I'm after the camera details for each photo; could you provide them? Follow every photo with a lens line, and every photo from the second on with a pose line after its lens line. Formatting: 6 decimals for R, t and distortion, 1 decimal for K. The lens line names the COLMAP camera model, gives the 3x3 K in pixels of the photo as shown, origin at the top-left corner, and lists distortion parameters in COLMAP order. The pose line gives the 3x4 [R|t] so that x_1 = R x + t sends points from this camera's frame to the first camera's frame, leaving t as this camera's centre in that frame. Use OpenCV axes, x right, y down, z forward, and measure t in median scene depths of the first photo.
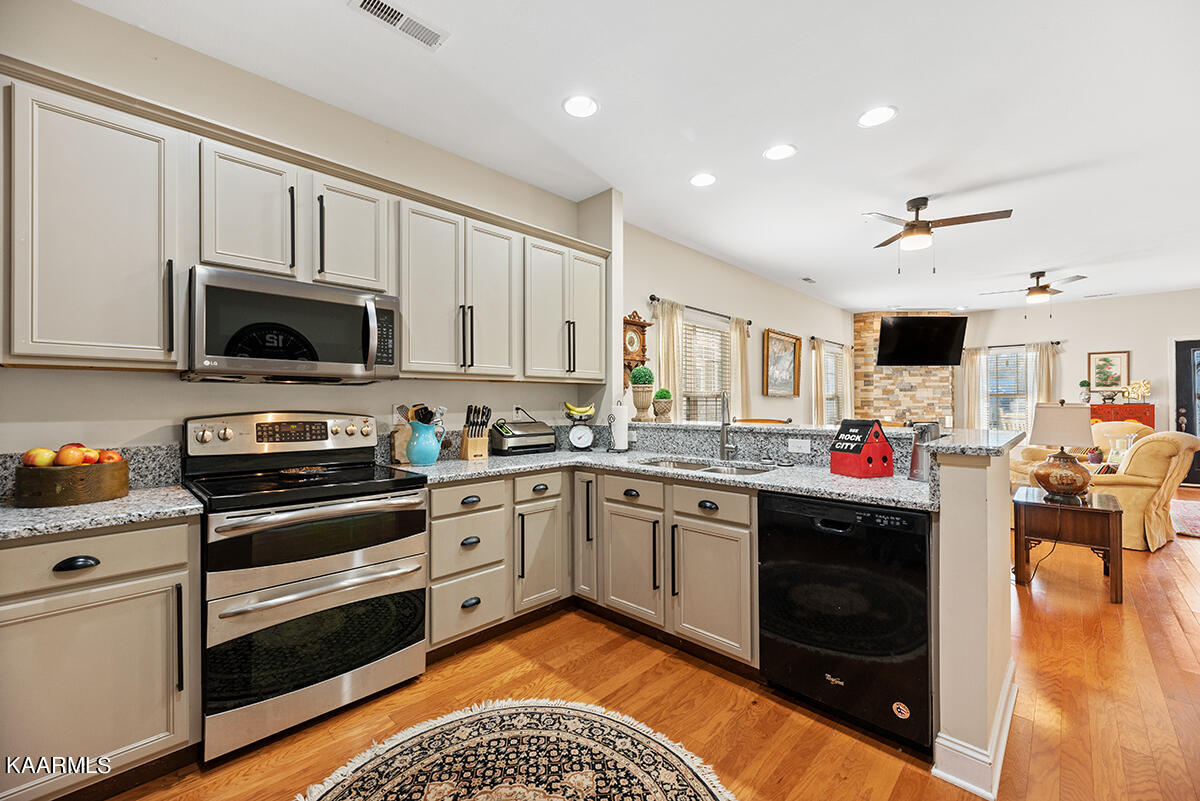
lens RADIAL K [[484.1, 0, 604.2], [0, 484.1, 399.9], [0, 0, 1]] dist [0.001511, -0.000155]
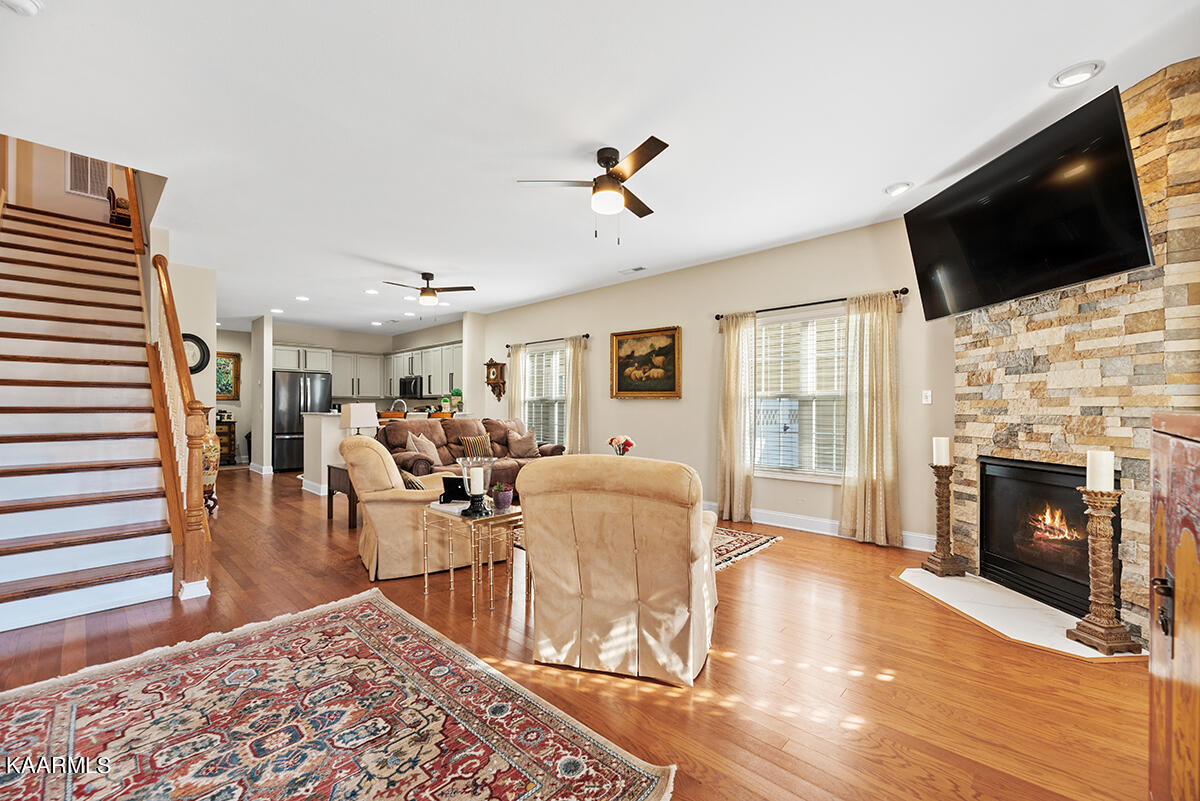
lens RADIAL K [[488.6, 0, 605.8], [0, 488.6, 406.0], [0, 0, 1]] dist [0.002260, -0.000089]
pose [[0.012403, 0.000821, -0.999923, 1.126317], [0.001395, 0.999999, 0.000838, 0.006465], [0.999922, -0.001405, 0.012401, 0.786918]]
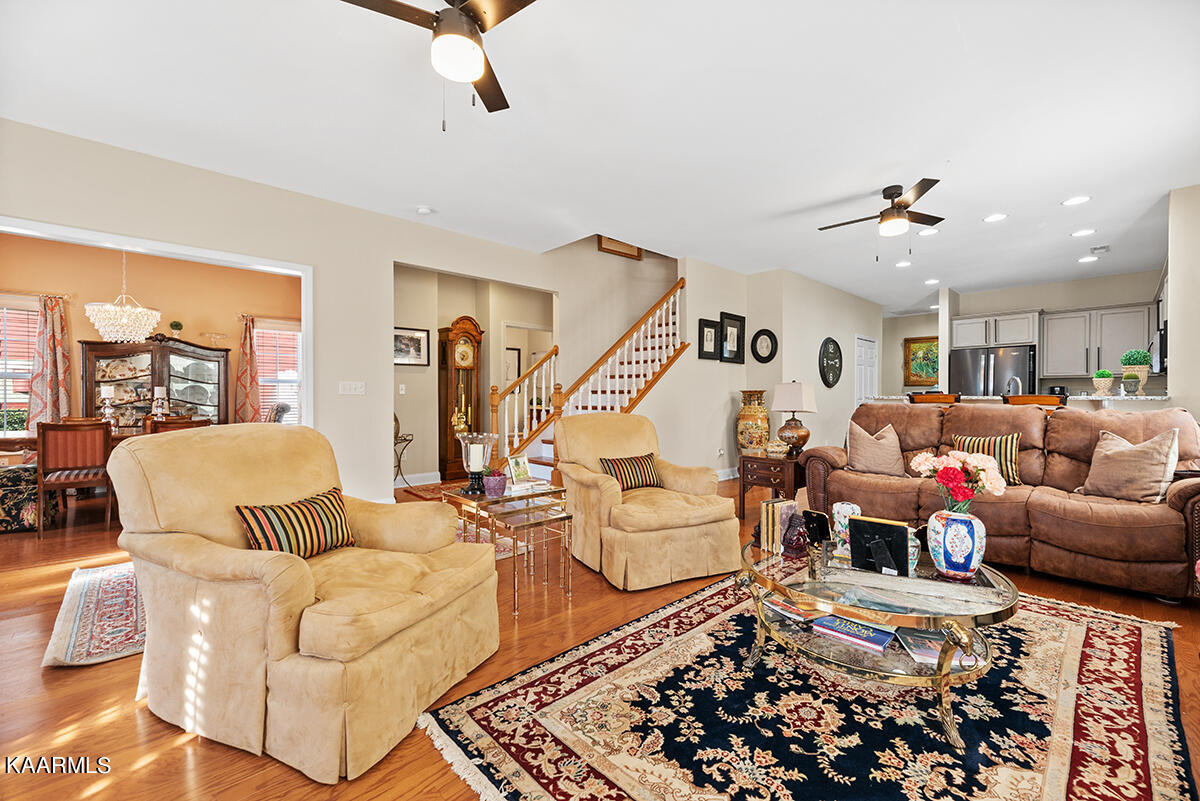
lens RADIAL K [[484.1, 0, 604.2], [0, 484.1, 399.9], [0, 0, 1]] dist [0.001511, -0.000155]
pose [[-0.998551, 0.003685, 0.053695, 0.615977], [0.003814, 0.999990, 0.002305, 0.021422], [-0.053686, 0.002507, -0.998555, 1.055969]]
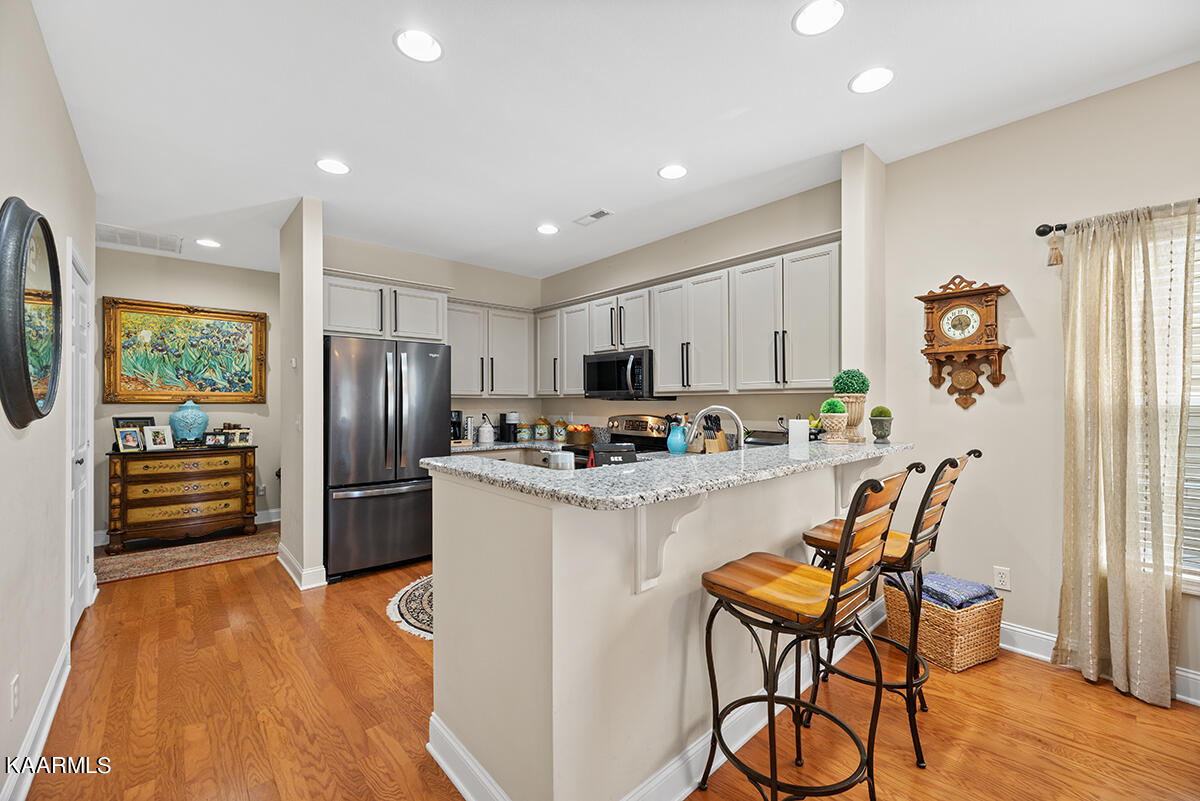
lens RADIAL K [[484.1, 0, 604.2], [0, 484.1, 399.9], [0, 0, 1]] dist [0.001511, -0.000155]
pose [[-0.070632, -0.002574, -0.997499, 0.403307], [0.006008, 0.999977, -0.003006, -0.010320], [0.997484, -0.006205, -0.070615, 0.313655]]
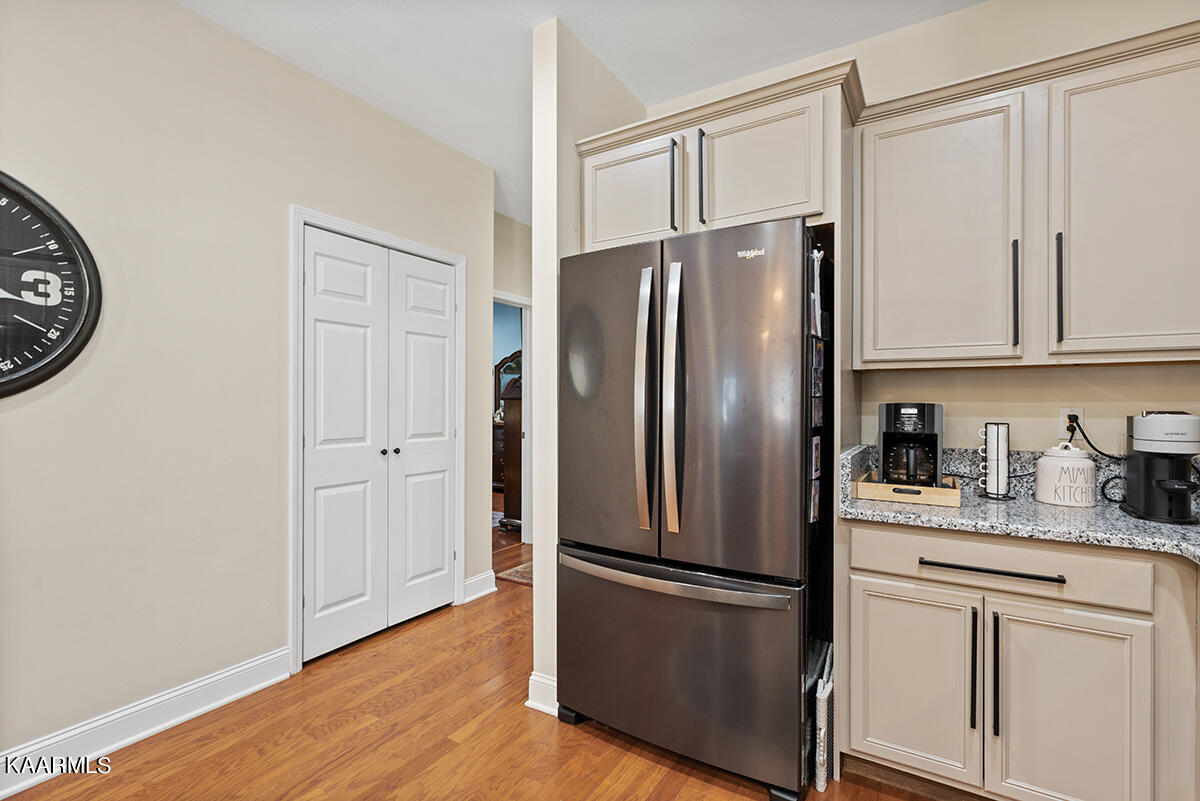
lens RADIAL K [[545.6, 0, 600.0], [0, 545.6, 400.5], [0, 0, 1]] dist [0.001455, 0.000341]
pose [[-0.978694, 0.002001, -0.205312, -0.007300], [0.003123, 0.999982, -0.005142, -0.000102], [0.205298, -0.005673, -0.978683, 0.298456]]
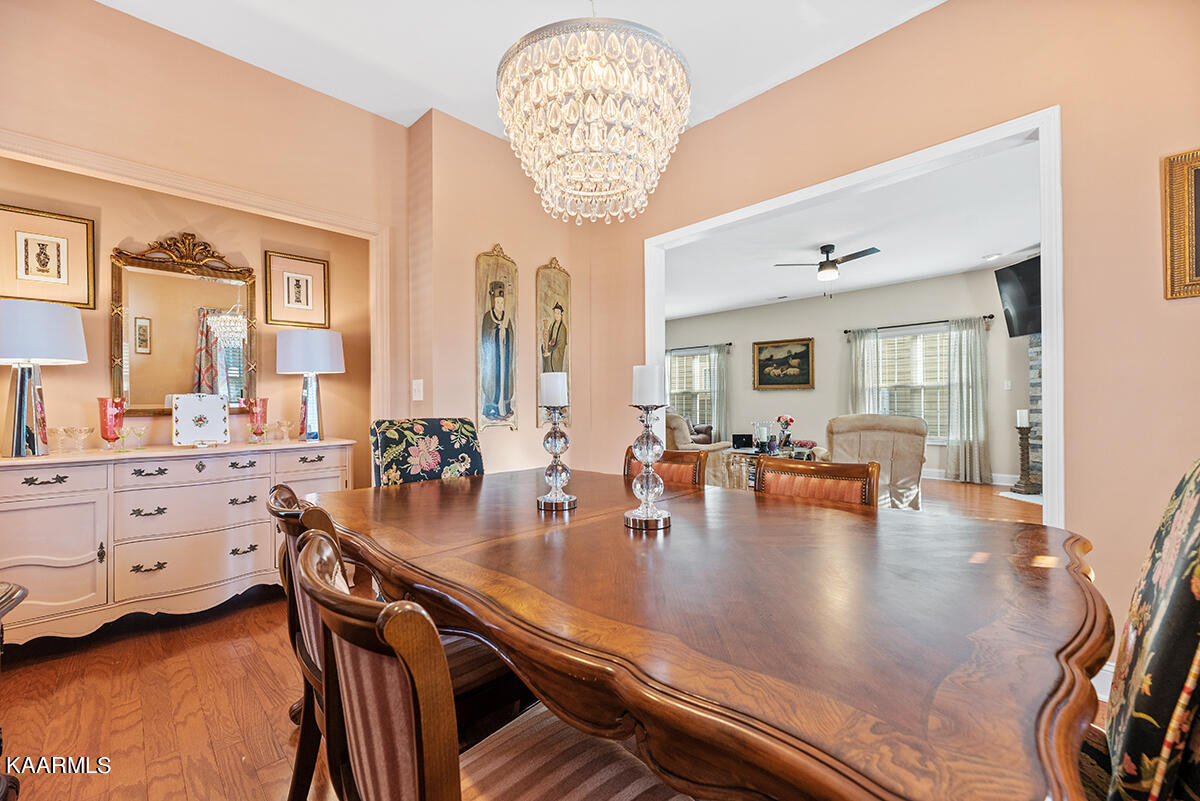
lens RADIAL K [[484.1, 0, 604.2], [0, 484.1, 399.9], [0, 0, 1]] dist [0.001511, -0.000155]
pose [[-0.025213, -0.002192, -0.999680, 1.433940], [0.013258, 0.999909, -0.002527, 0.015155], [0.999594, -0.013318, -0.025182, 0.480269]]
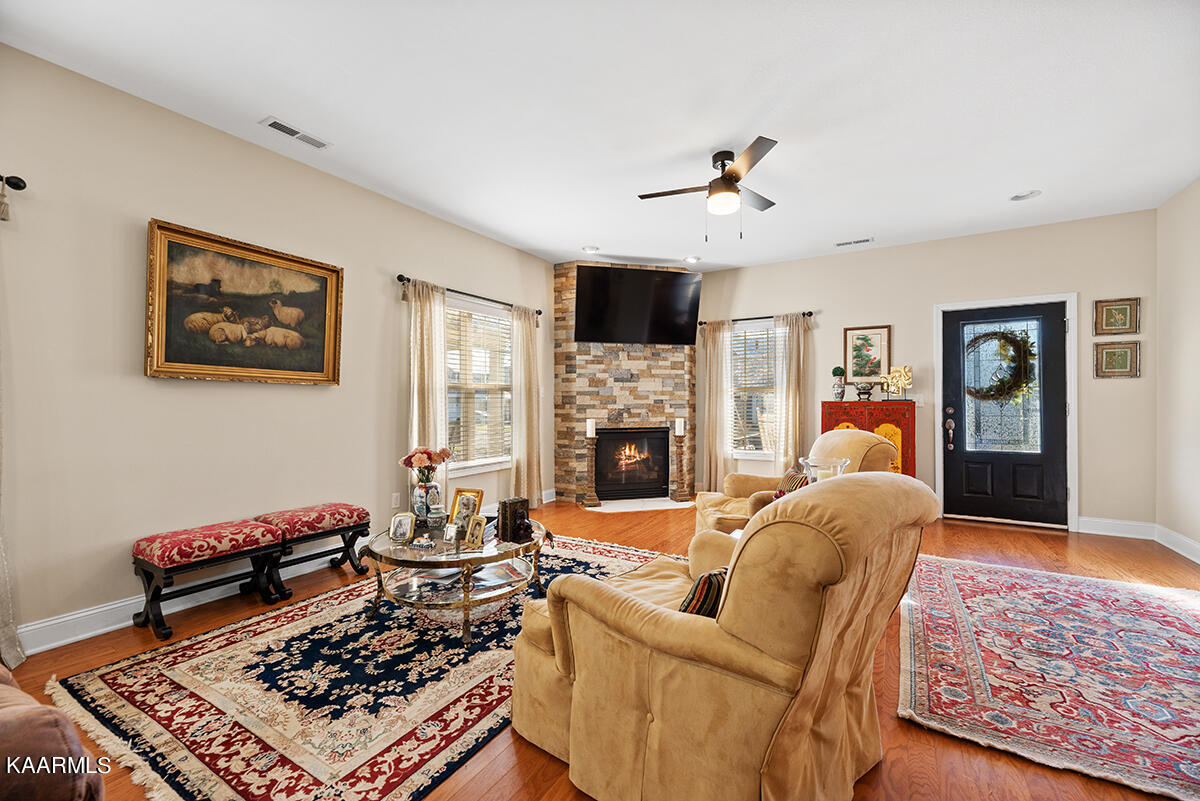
lens RADIAL K [[484.1, 0, 604.2], [0, 484.1, 399.9], [0, 0, 1]] dist [0.001511, -0.000155]
pose [[0.975747, 0.004528, 0.218853, 0.514276], [-0.004580, 0.999989, -0.000270, 0.008726], [-0.218852, -0.000739, 0.975758, 0.397834]]
